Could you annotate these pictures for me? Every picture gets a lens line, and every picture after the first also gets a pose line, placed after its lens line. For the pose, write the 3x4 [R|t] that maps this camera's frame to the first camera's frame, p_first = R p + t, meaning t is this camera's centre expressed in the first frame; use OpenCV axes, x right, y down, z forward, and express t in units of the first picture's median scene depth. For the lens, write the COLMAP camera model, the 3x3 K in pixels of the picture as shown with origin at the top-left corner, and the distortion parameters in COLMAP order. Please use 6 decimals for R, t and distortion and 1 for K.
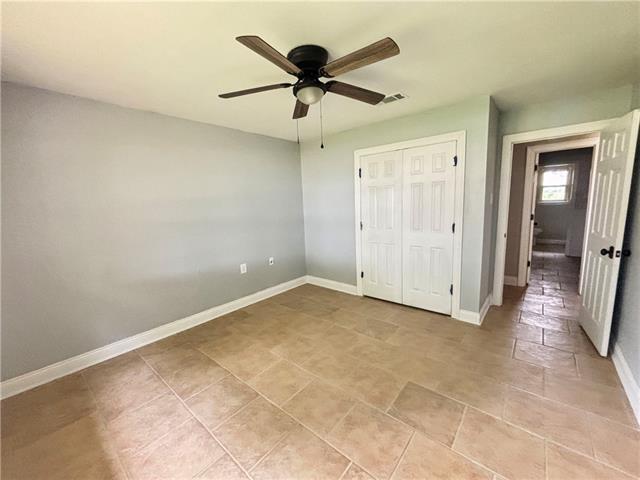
lens RADIAL K [[266.7, 0, 320.0], [0, 266.7, 240.0], [0, 0, 1]] dist [0.000864, -0.000052]
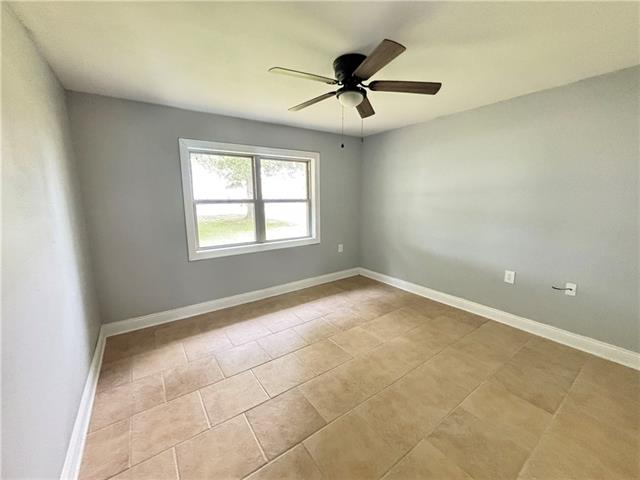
lens RADIAL K [[266.7, 0, 320.0], [0, 266.7, 240.0], [0, 0, 1]] dist [0.000864, -0.000052]
pose [[-0.266978, 0.197220, -0.943306, 0.790023], [-0.126812, 0.963134, 0.237257, -0.154604], [0.955323, 0.182965, -0.232126, 0.852123]]
